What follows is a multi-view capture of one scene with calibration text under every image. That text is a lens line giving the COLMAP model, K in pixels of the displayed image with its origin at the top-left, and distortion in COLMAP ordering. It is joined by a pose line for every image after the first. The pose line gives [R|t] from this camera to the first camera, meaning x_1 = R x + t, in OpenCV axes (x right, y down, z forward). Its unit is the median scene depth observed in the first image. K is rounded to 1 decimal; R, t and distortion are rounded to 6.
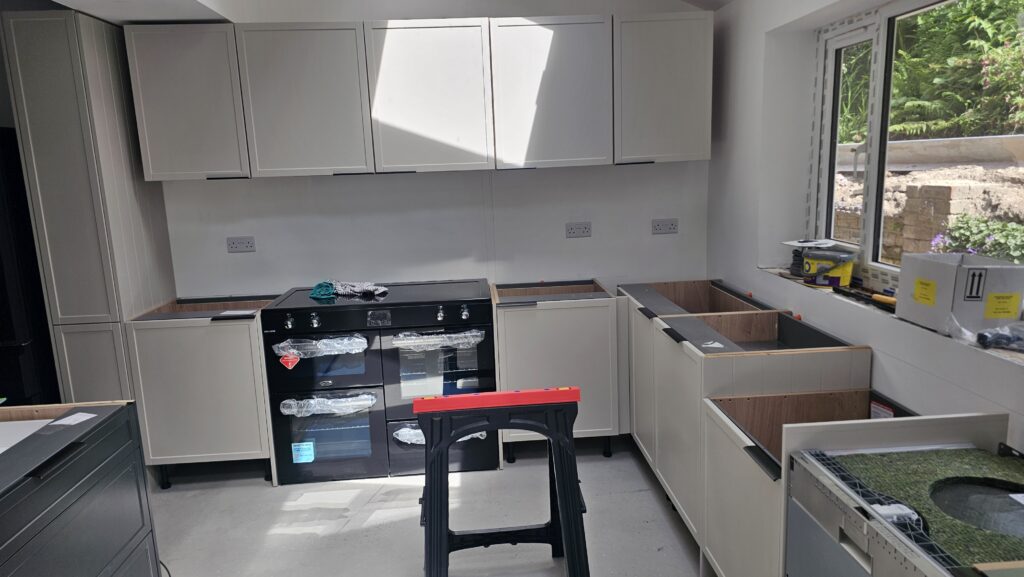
lens RADIAL K [[689.6, 0, 506.0], [0, 689.6, 290.6], [0, 0, 1]] dist [0.053906, -0.045358]
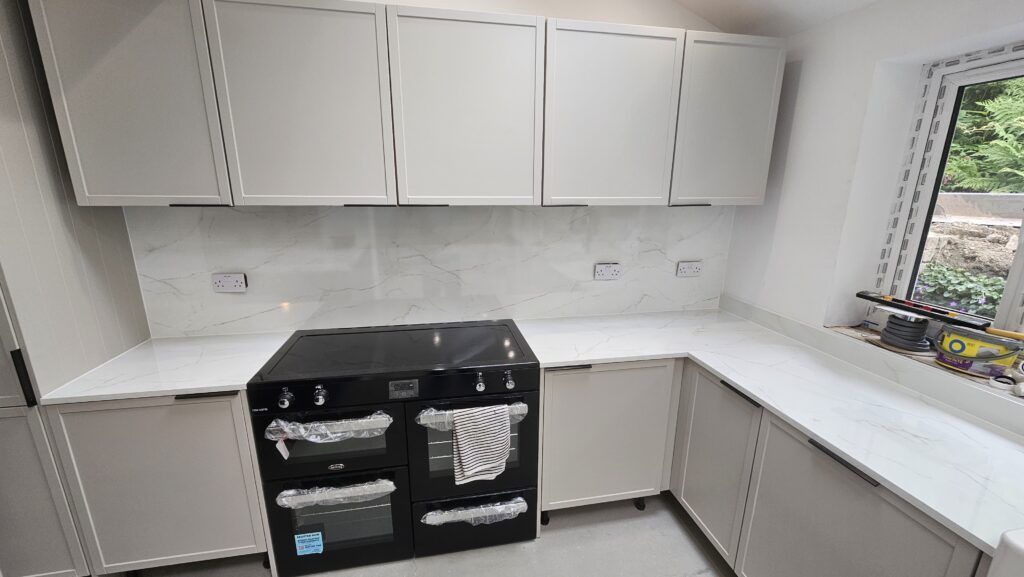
lens RADIAL K [[420.0, 0, 511.2], [0, 420.0, 297.1], [0, 0, 1]] dist [-0.001217, -0.000600]
pose [[0.990166, 0.010239, 0.139521, -0.127258], [-0.019669, 0.997601, 0.066378, -0.099431], [-0.138507, -0.068470, 0.987992, 0.495613]]
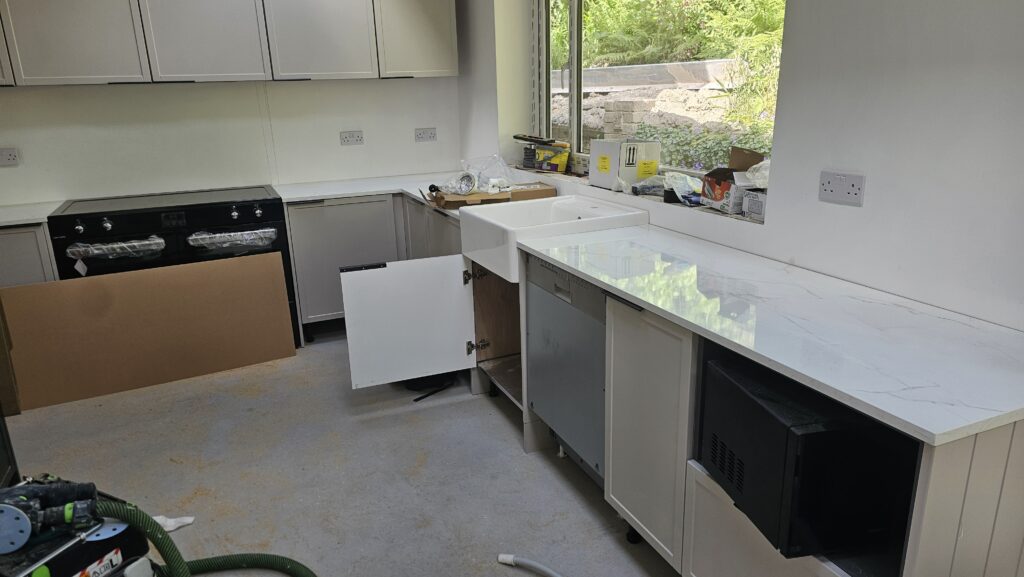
lens RADIAL K [[689.6, 0, 506.0], [0, 689.6, 290.6], [0, 0, 1]] dist [0.053906, -0.045358]
pose [[0.938784, -0.089342, 0.332719, -0.067492], [0.057885, 0.992964, 0.103307, 0.066563], [-0.339608, -0.077724, 0.937350, -0.204514]]
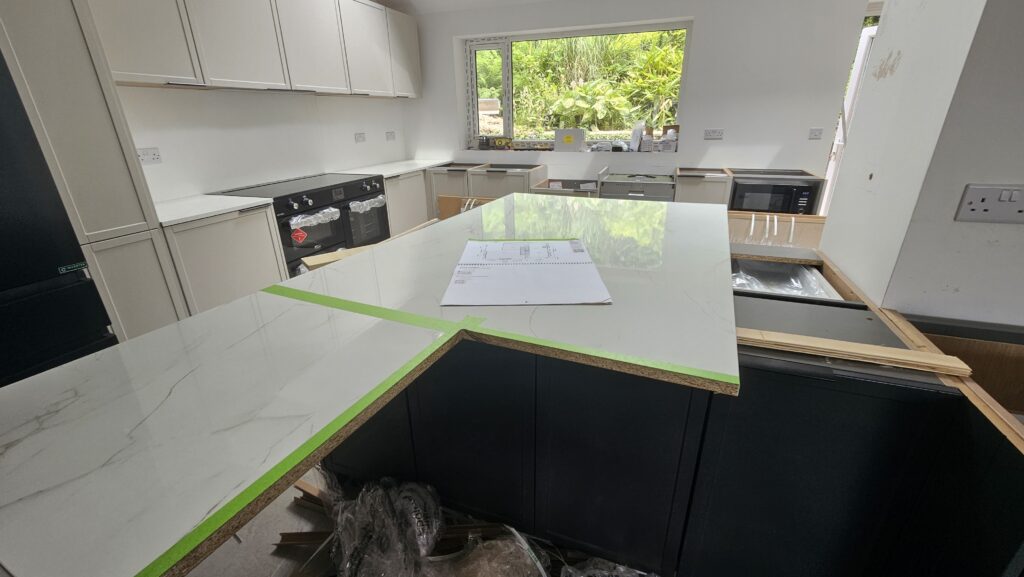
lens RADIAL K [[418.8, 0, 512.0], [0, 418.8, 278.2], [0, 0, 1]] dist [0.000882, -0.000202]
pose [[0.396950, -0.304029, 0.866024, -0.855020], [0.168405, 0.951652, 0.256900, 0.042852], [-0.902258, 0.043867, 0.428958, 0.277626]]
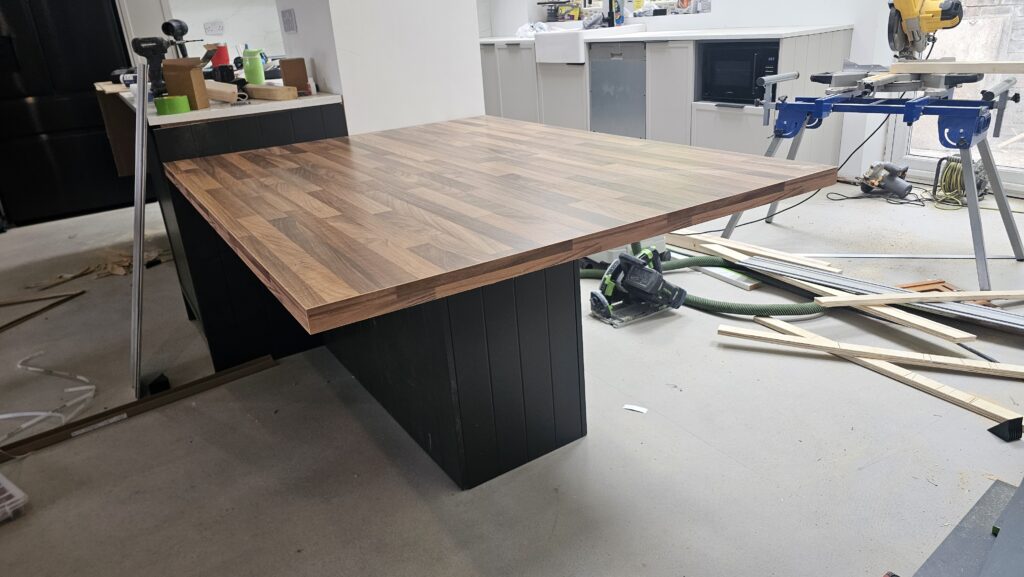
lens RADIAL K [[689.6, 0, 506.0], [0, 689.6, 290.6], [0, 0, 1]] dist [0.053906, -0.045358]
pose [[0.876812, -0.204610, 0.435127, -0.674222], [0.128679, 0.971787, 0.197667, 0.296144], [-0.463295, -0.117325, 0.878403, -0.743039]]
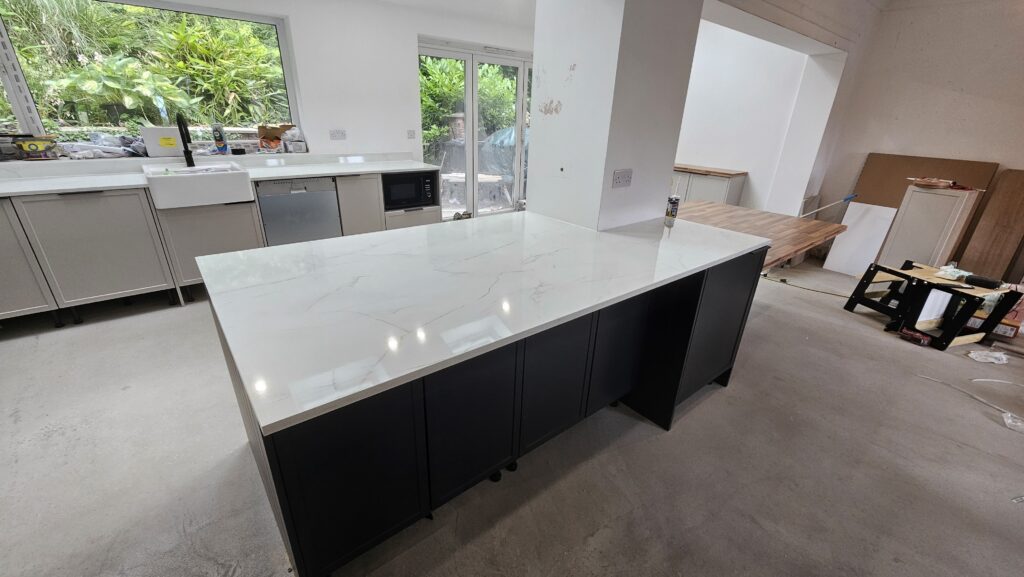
lens RADIAL K [[420.0, 0, 511.2], [0, 420.0, 297.1], [0, 0, 1]] dist [-0.001217, -0.000600]
pose [[-0.591123, -0.314295, 0.742827, -0.904391], [0.128672, 0.872418, 0.471520, -0.040778], [-0.796252, 0.374307, -0.475265, 0.597632]]
